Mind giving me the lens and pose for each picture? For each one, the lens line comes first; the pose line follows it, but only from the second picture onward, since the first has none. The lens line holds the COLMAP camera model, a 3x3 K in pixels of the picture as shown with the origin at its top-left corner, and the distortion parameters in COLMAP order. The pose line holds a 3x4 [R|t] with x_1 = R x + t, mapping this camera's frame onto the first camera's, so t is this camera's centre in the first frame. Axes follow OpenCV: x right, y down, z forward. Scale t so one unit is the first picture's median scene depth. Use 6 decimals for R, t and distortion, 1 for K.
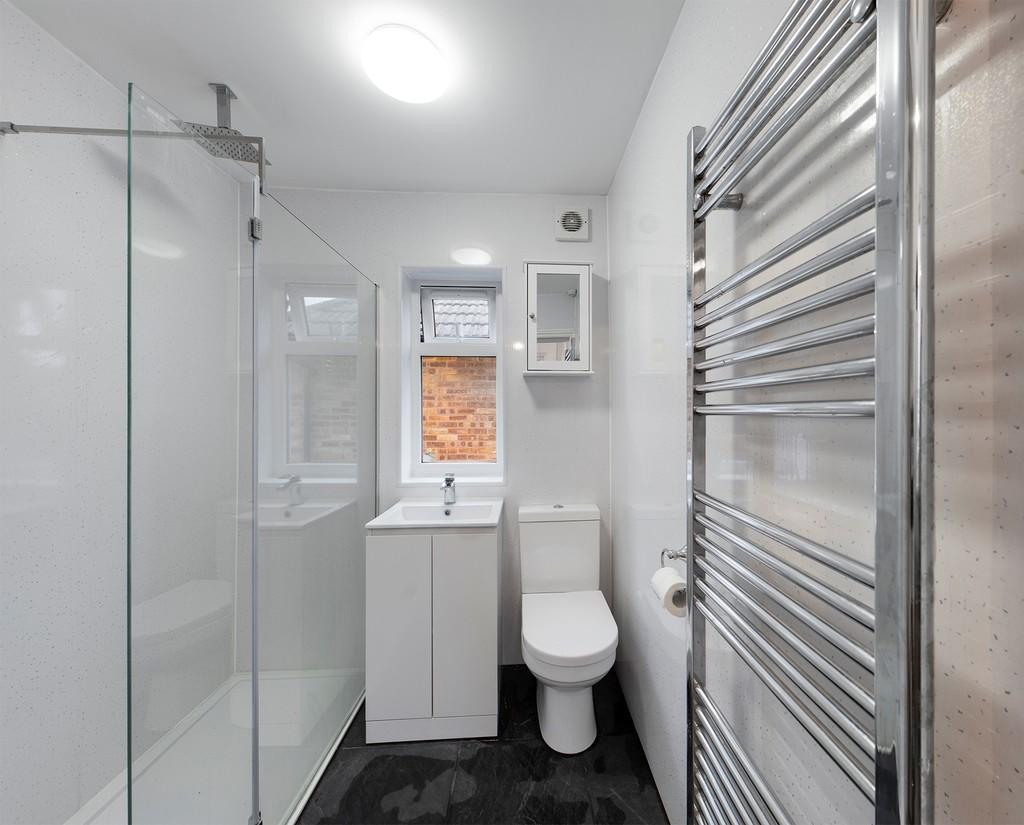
lens RADIAL K [[607.4, 0, 511.2], [0, 607.4, 412.8], [0, 0, 1]] dist [-0.007512, -0.001911]
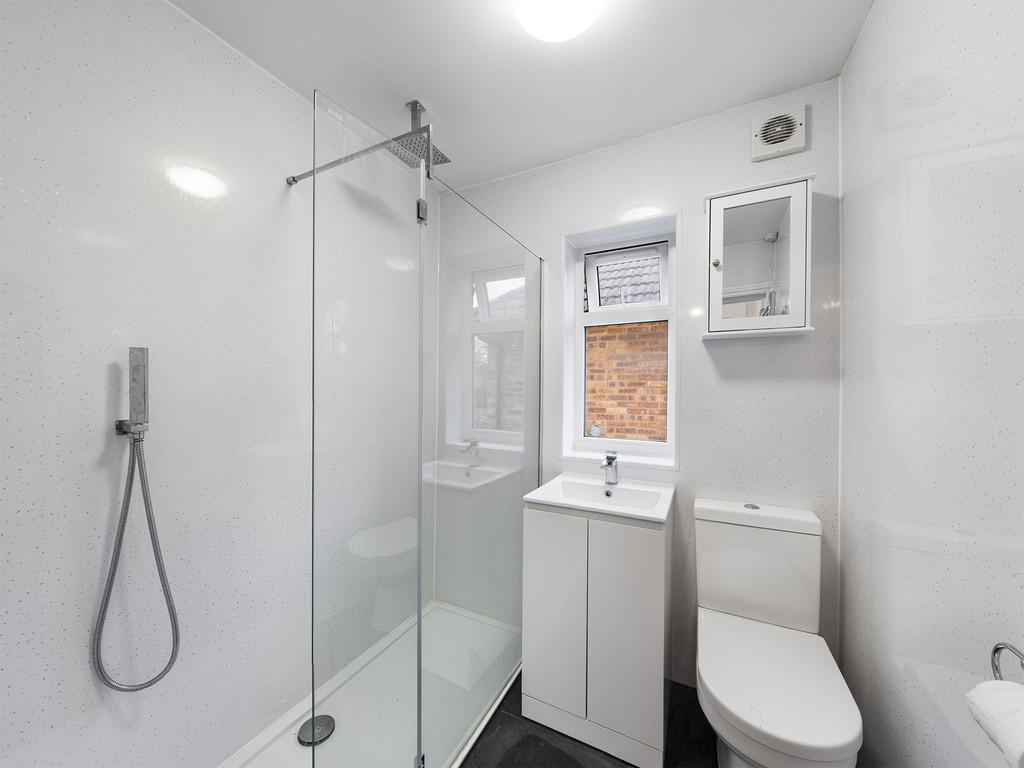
lens RADIAL K [[376.4, 0, 511.4], [0, 376.4, 391.3], [0, 0, 1]] dist [-0.000060, -0.000057]
pose [[0.903016, 0.010427, -0.429480, 0.005702], [-0.006408, 0.999921, 0.010802, 0.004483], [0.429559, -0.007003, 0.903012, 0.428159]]
